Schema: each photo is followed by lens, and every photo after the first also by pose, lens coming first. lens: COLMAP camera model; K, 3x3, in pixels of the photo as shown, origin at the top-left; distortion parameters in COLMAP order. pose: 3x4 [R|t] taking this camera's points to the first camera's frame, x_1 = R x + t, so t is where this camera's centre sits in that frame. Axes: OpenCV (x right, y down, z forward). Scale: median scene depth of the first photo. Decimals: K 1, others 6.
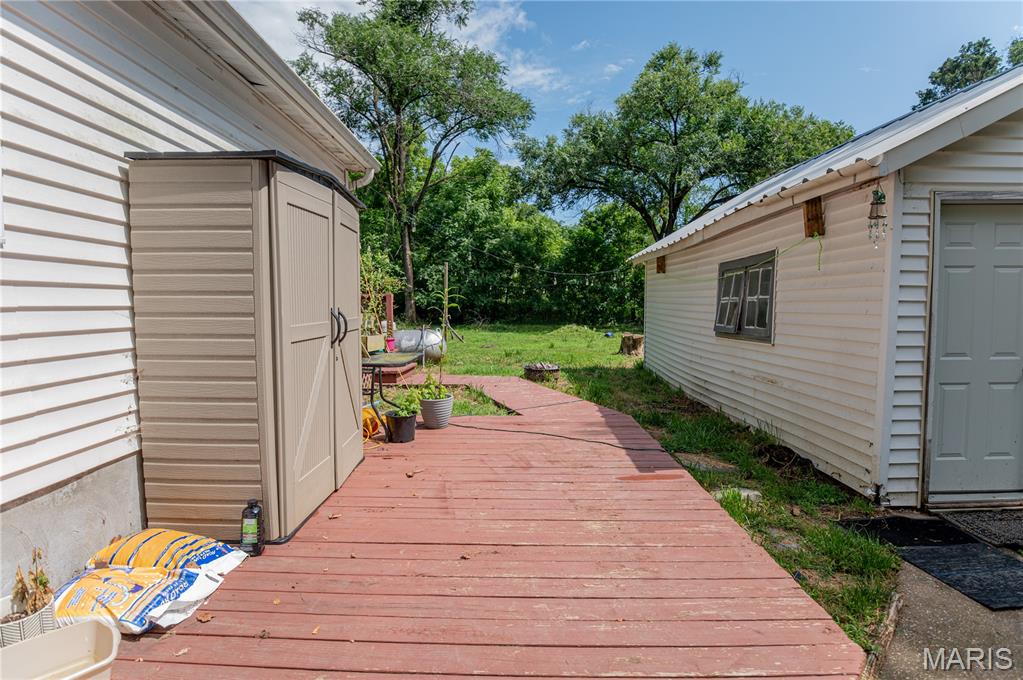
lens RADIAL K [[495.7, 0, 514.5], [0, 495.7, 335.8], [0, 0, 1]] dist [-0.024536, -0.003413]
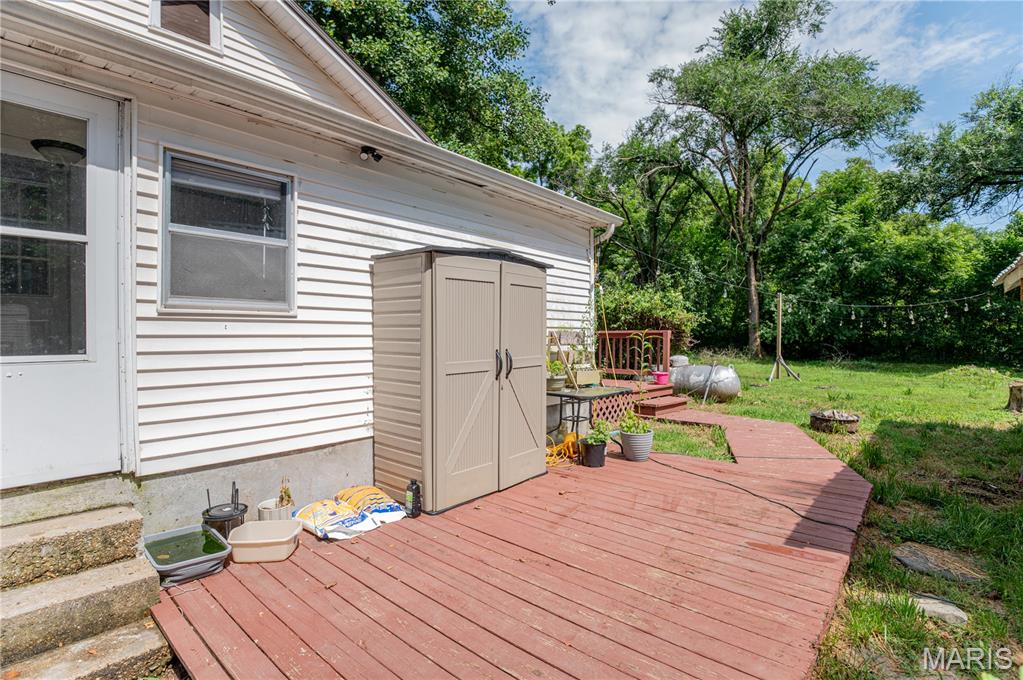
lens RADIAL K [[495.7, 0, 534.9], [0, 495.7, 334.4], [0, 0, 1]] dist [-0.024536, -0.003413]
pose [[0.774615, 0.003200, -0.632425, 0.375072], [-0.044116, 0.997825, -0.048986, -0.024562], [0.630893, 0.065845, 0.773071, 0.026437]]
